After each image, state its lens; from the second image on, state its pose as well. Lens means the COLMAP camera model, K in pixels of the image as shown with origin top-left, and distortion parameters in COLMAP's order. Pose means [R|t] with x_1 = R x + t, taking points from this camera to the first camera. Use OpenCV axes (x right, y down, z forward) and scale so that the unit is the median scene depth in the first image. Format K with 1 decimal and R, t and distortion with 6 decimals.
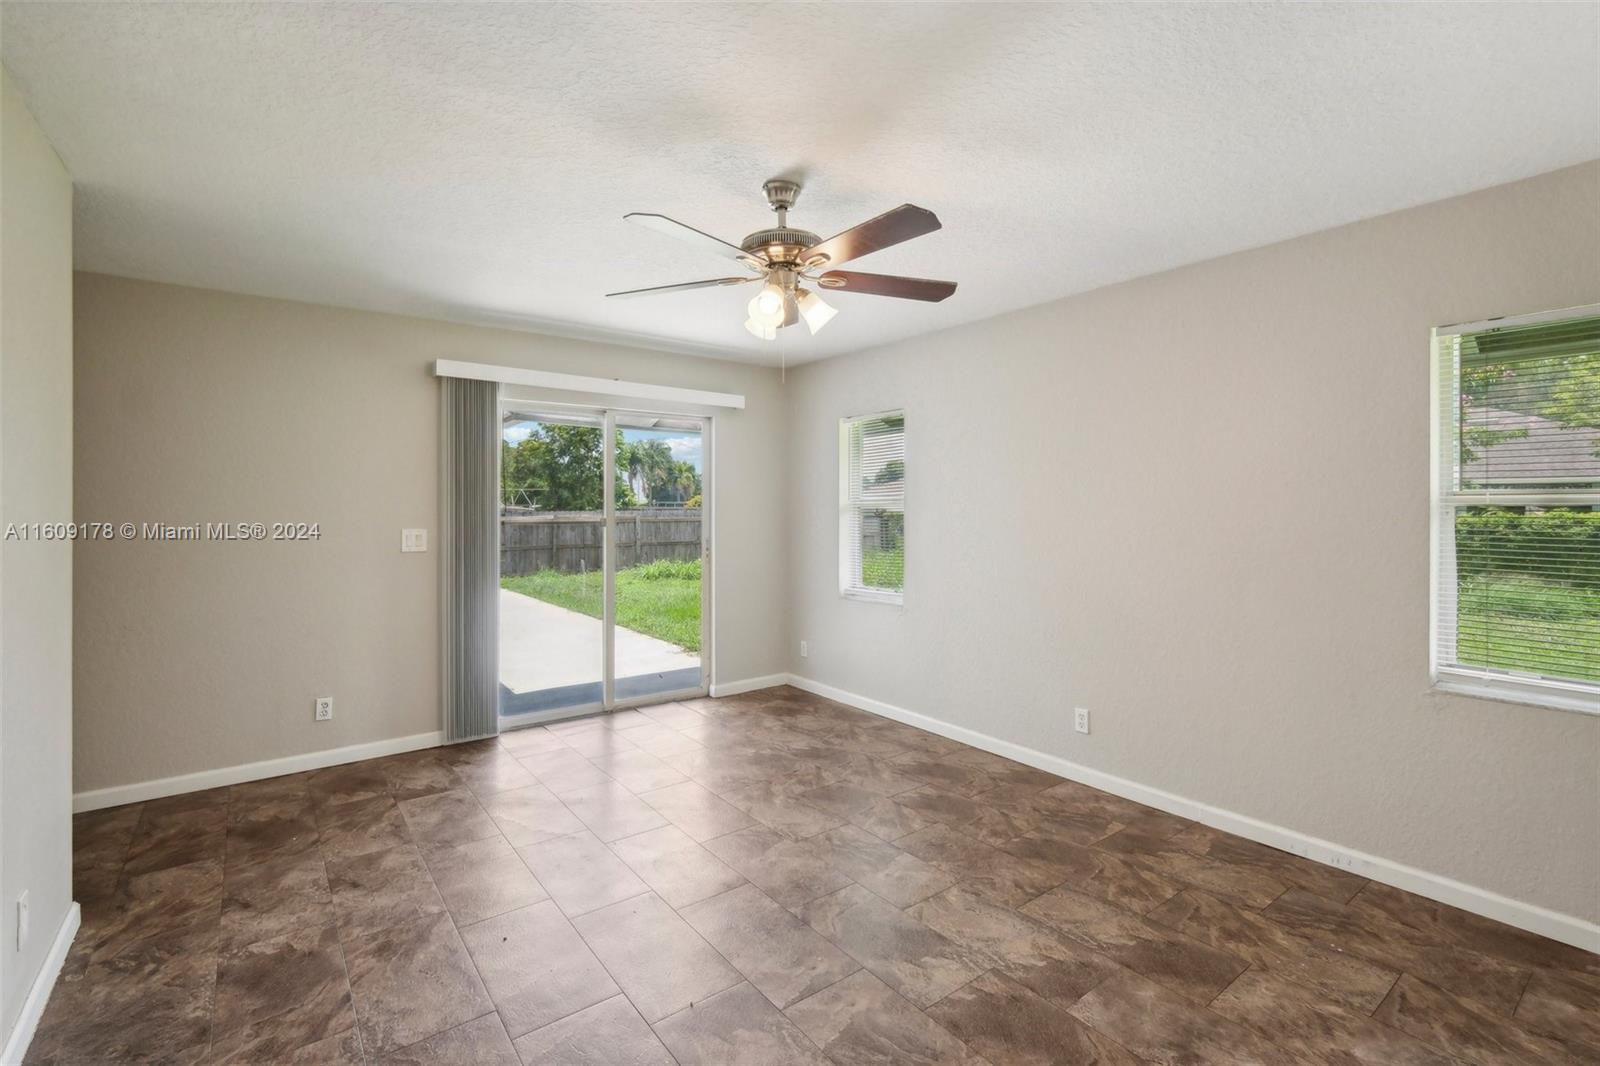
lens RADIAL K [[709.6, 0, 797.7], [0, 709.6, 520.3], [0, 0, 1]] dist [-0.001875, -0.000408]
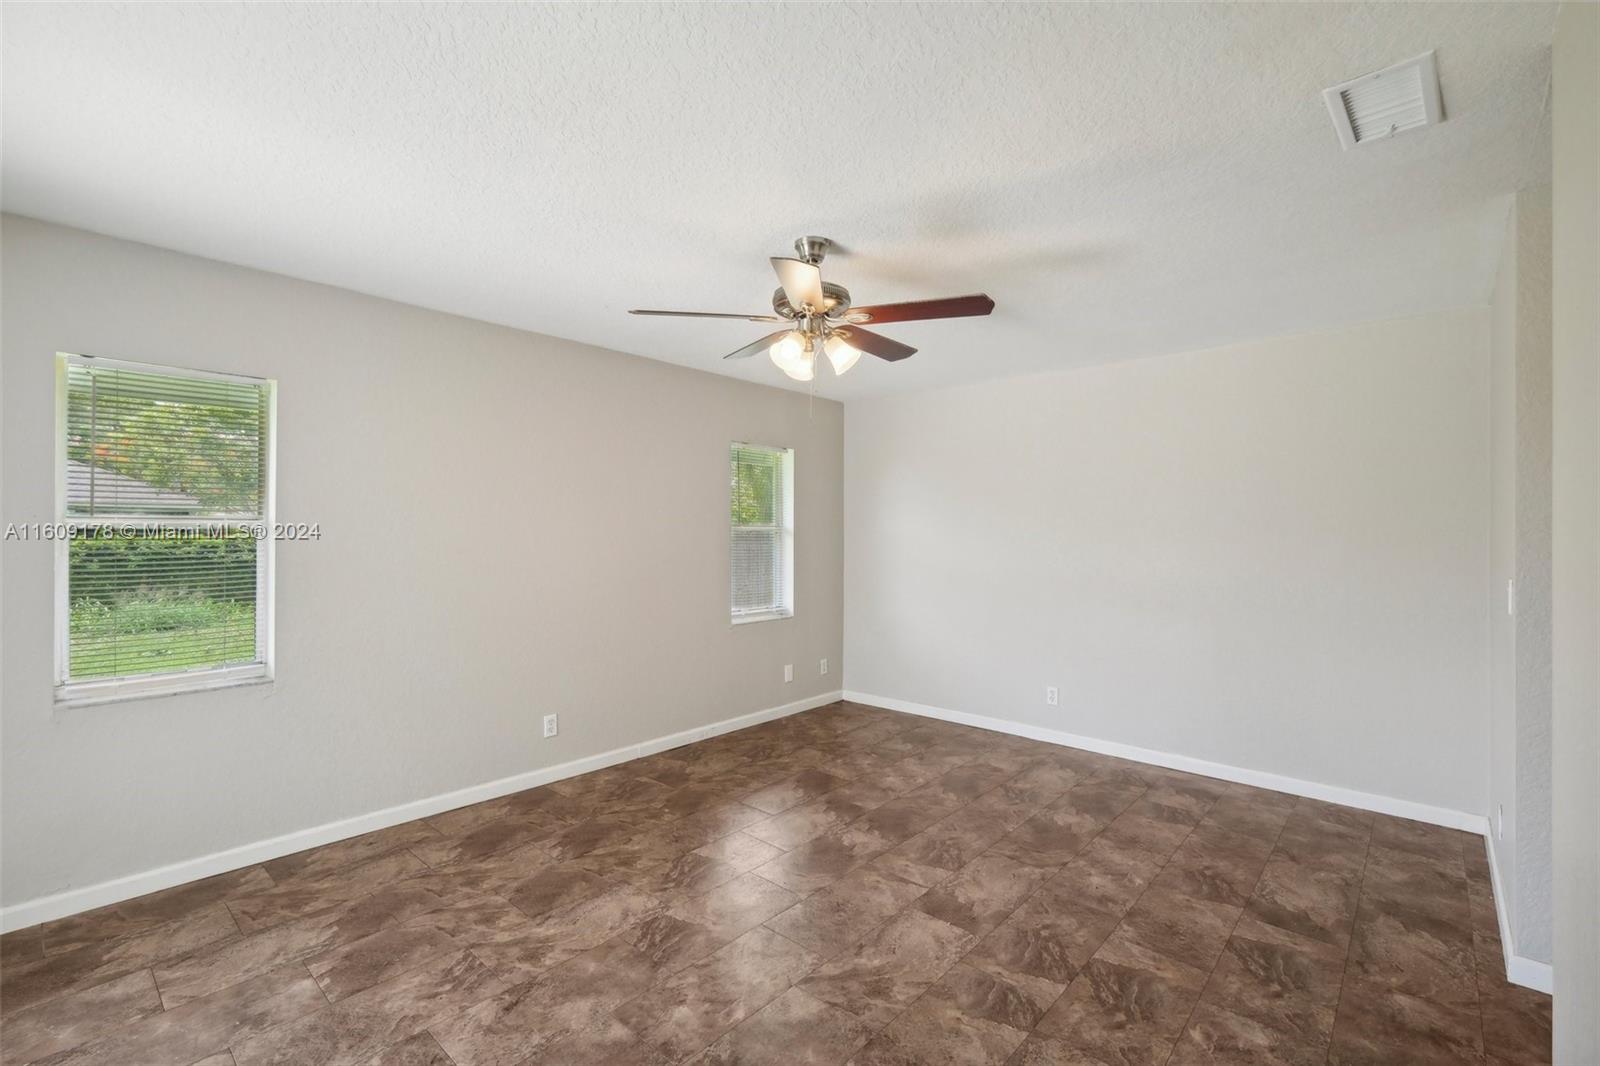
lens RADIAL K [[709.6, 0, 792.3], [0, 709.6, 535.6], [0, 0, 1]] dist [-0.001875, -0.000408]
pose [[-0.173824, -0.006547, 0.984755, -0.782464], [0.016148, 0.999825, 0.009498, -0.014998], [-0.984644, 0.017552, -0.173688, 0.865972]]
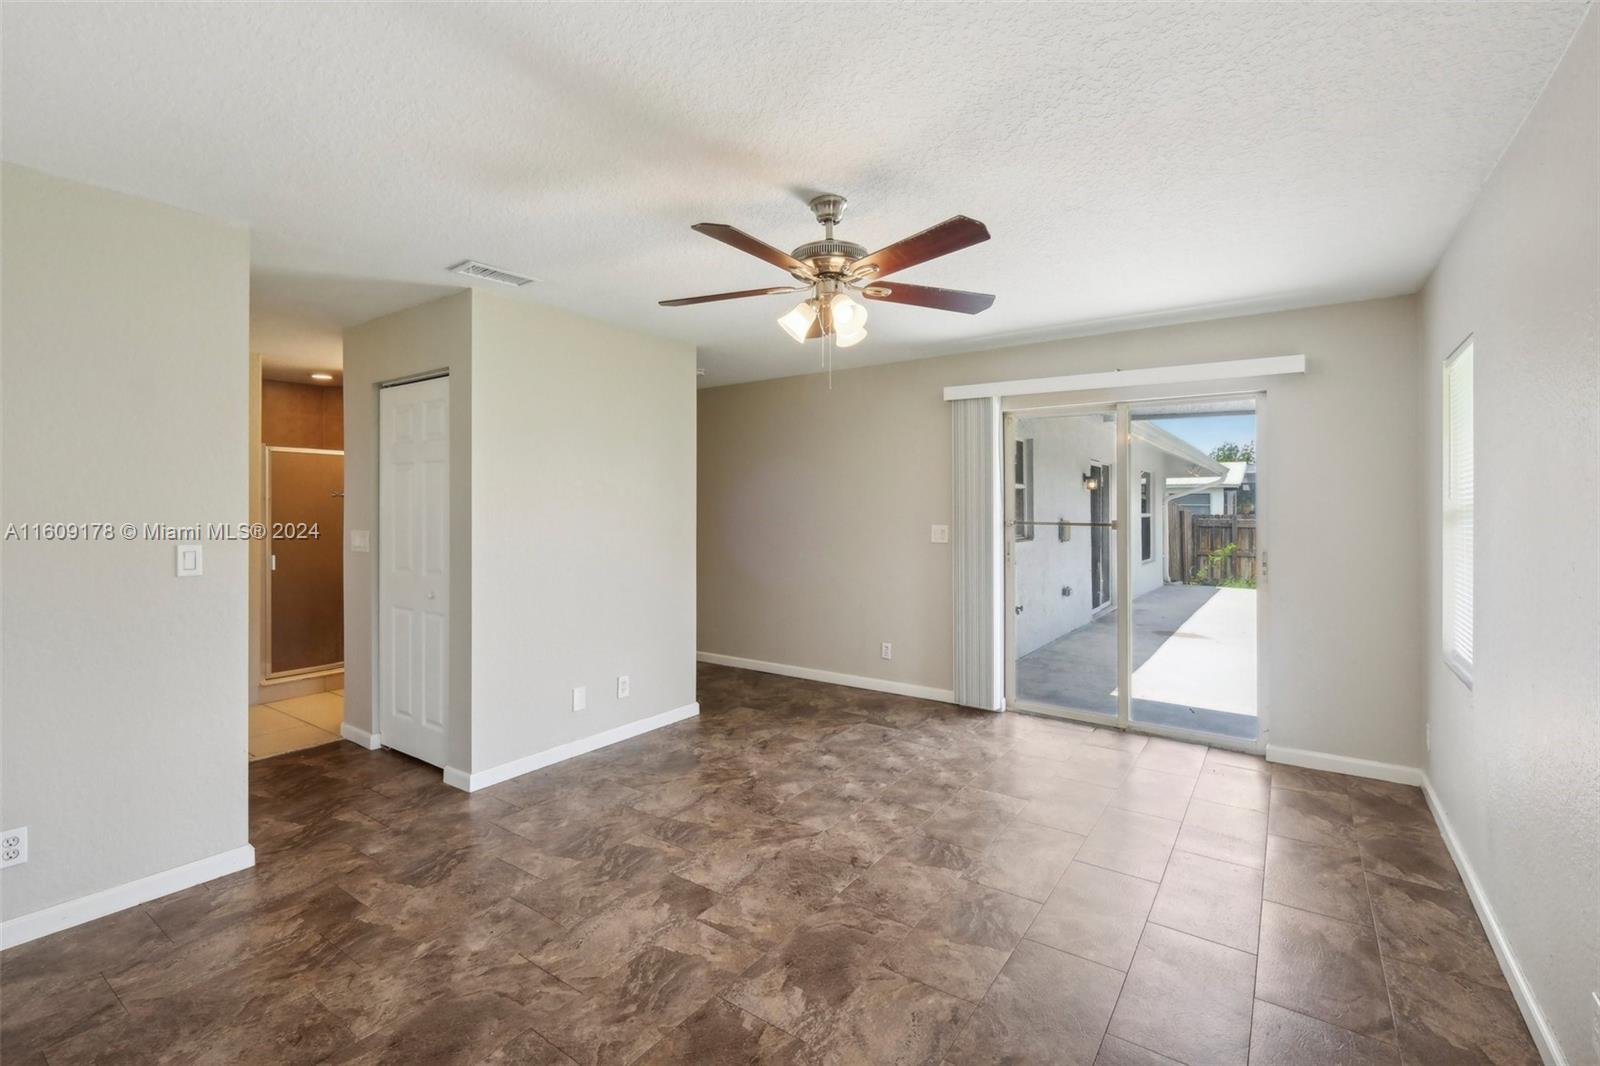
lens RADIAL K [[709.6, 0, 816.3], [0, 709.6, 511.6], [0, 0, 1]] dist [-0.001875, -0.000408]
pose [[0.319045, 0.005897, -0.947721, 0.685343], [-0.023372, 0.999725, -0.001647, -0.004538], [0.947451, 0.022676, 0.319095, 0.457754]]
